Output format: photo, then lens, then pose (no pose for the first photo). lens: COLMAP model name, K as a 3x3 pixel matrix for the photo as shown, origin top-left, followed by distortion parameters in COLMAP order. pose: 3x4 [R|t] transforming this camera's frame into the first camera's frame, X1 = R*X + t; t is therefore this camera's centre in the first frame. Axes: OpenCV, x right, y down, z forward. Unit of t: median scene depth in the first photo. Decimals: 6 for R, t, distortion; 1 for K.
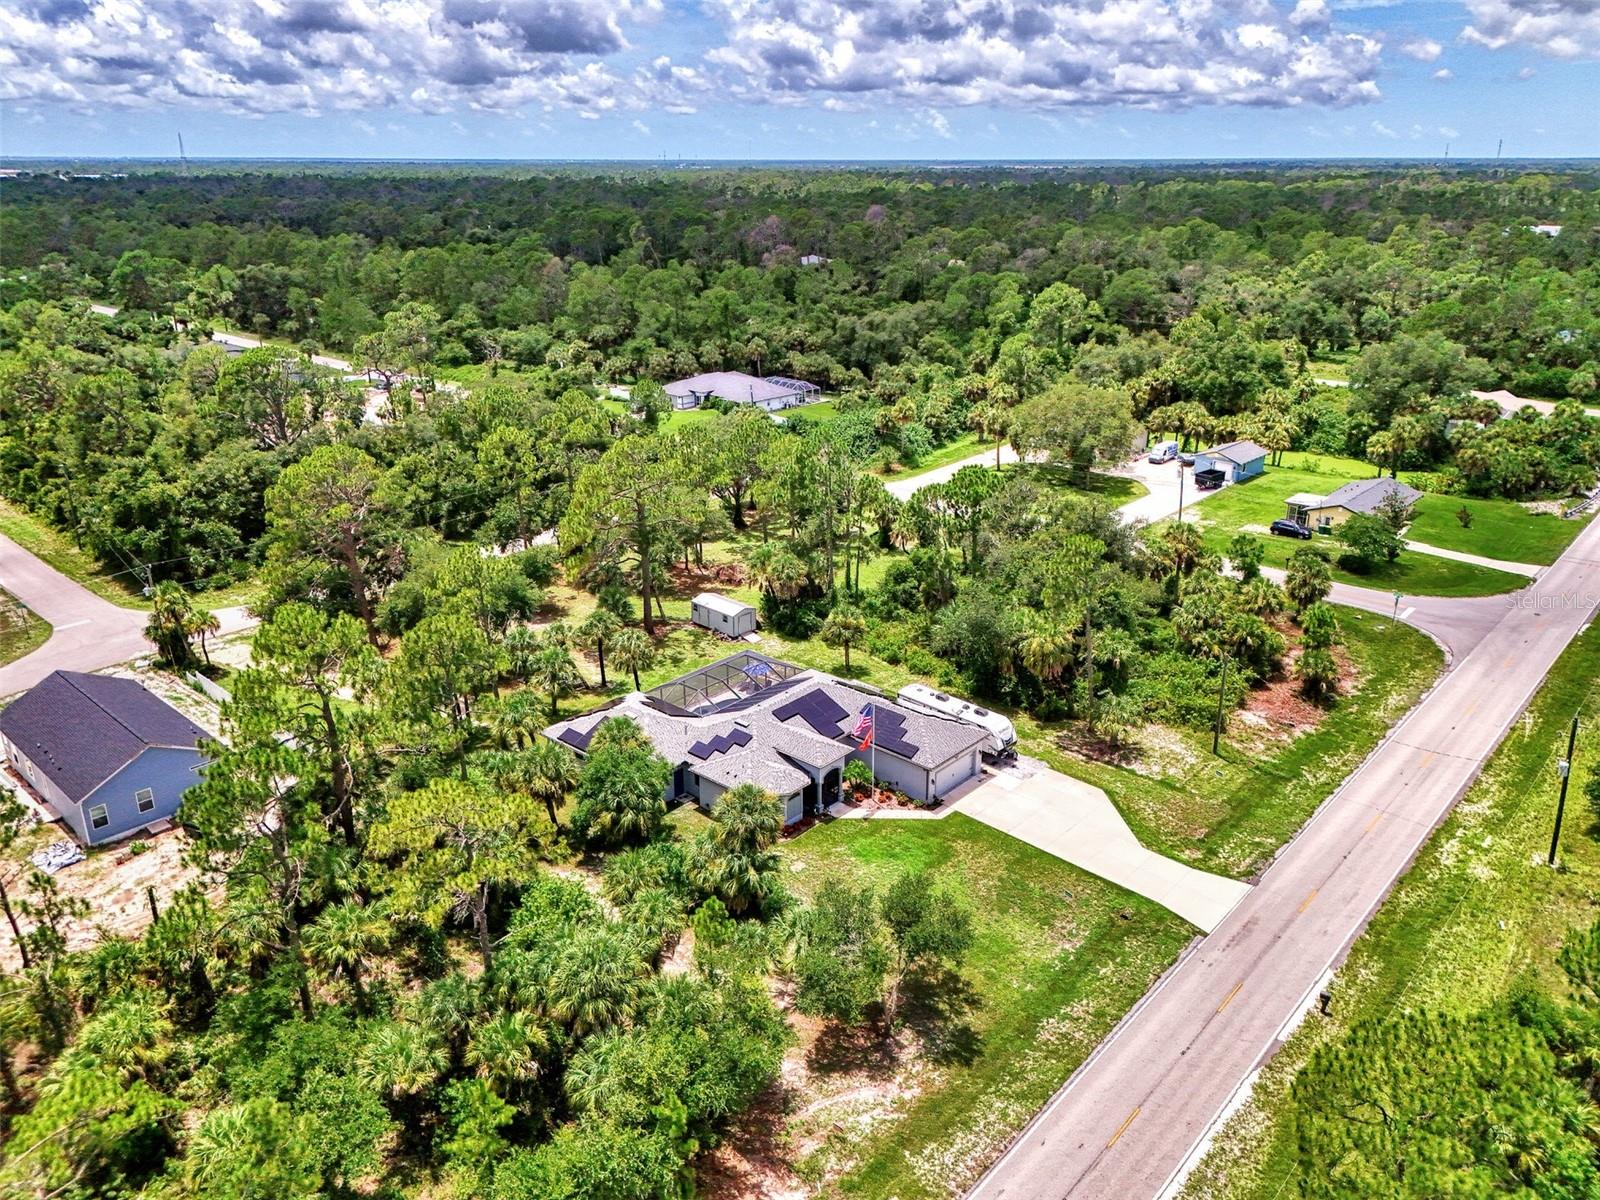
lens RADIAL K [[1174.7, 0, 800.0], [0, 1174.7, 600.0], [0, 0, 1]] dist [0.069405, -0.068613]
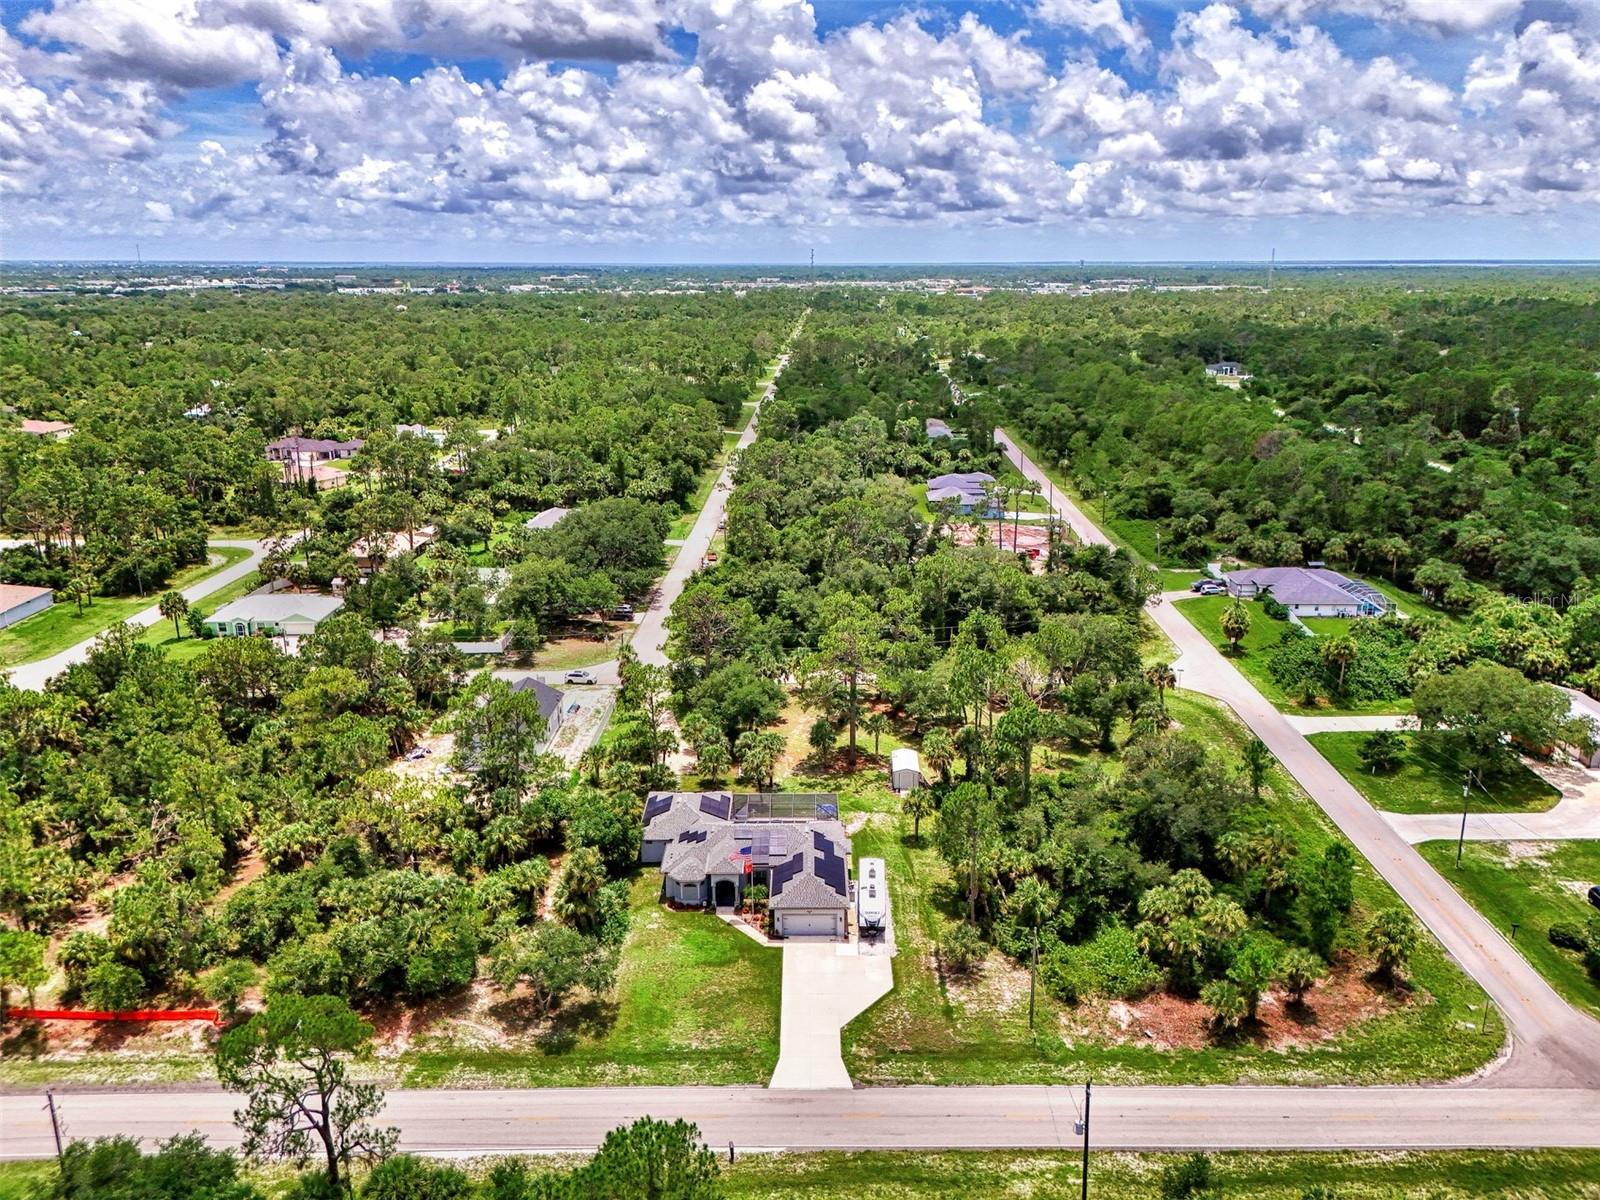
lens RADIAL K [[1174.7, 0, 800.0], [0, 1174.7, 600.0], [0, 0, 1]] dist [0.069405, -0.068613]
pose [[0.667931, 0.208412, -0.714445, 1.041979], [-0.259505, 0.964959, 0.038880, -0.263512], [0.697514, 0.159433, 0.698610, 0.014893]]
